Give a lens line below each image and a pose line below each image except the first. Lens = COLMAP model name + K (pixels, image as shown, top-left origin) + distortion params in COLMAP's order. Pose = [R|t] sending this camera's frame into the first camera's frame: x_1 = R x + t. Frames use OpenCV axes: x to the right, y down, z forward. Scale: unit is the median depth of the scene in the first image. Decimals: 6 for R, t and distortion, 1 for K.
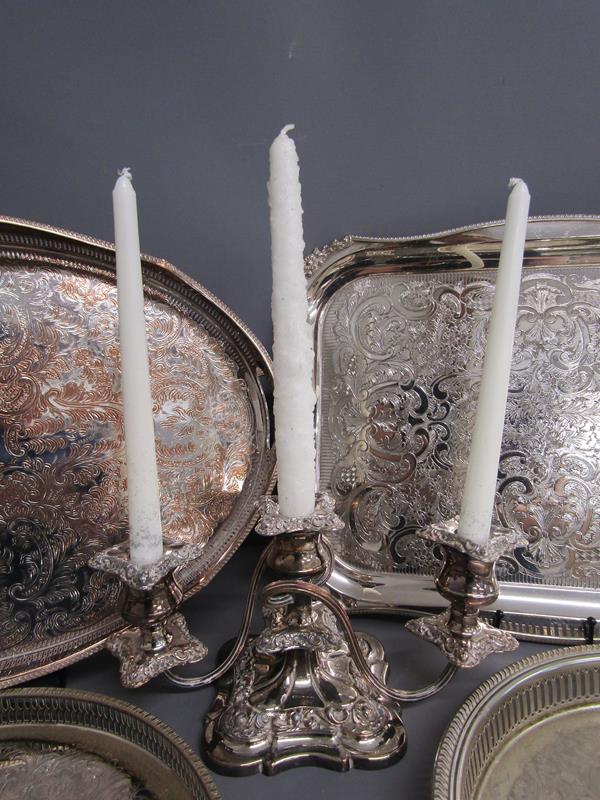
lens RADIAL K [[565.2, 0, 297.1], [0, 565.2, 401.4], [0, 0, 1]] dist [-0.006910, 0.004941]
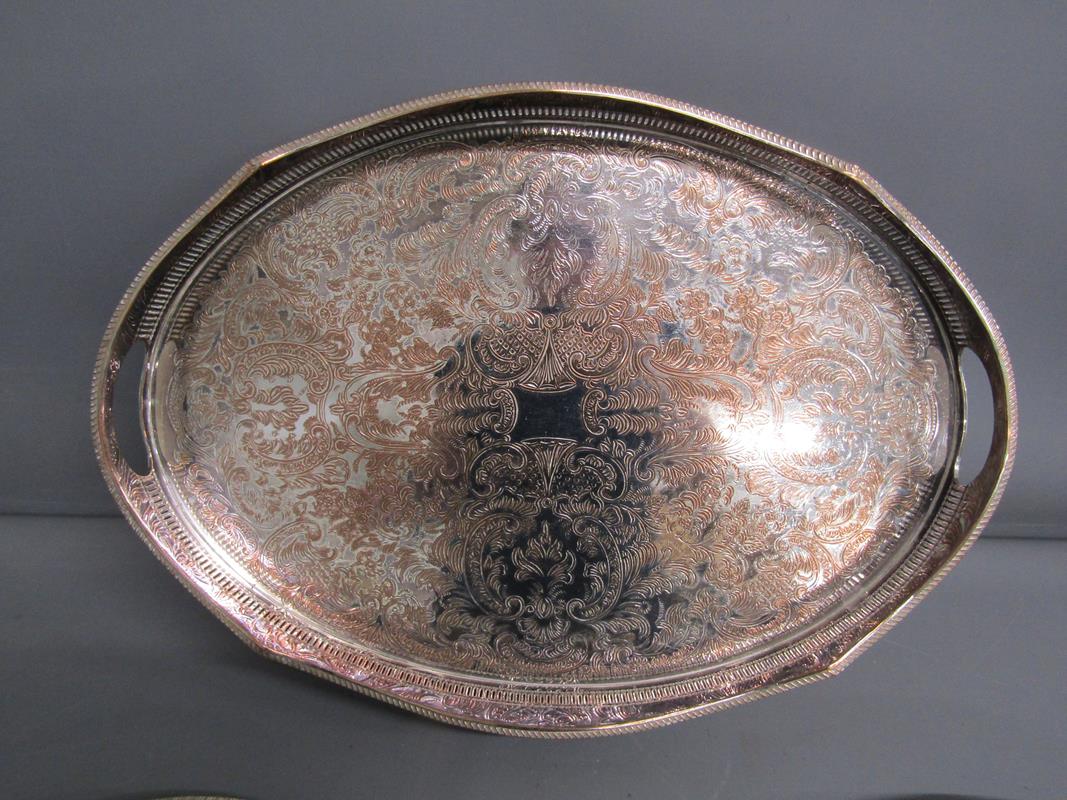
lens RADIAL K [[753.8, 0, 536.4], [0, 753.8, 396.8], [0, 0, 1]] dist [-0.006910, 0.004941]
pose [[0.926323, 0.182060, -0.329819, -0.242170], [-0.111350, 0.968674, 0.221974, -0.150265], [0.359899, -0.168894, 0.917577, 0.084478]]
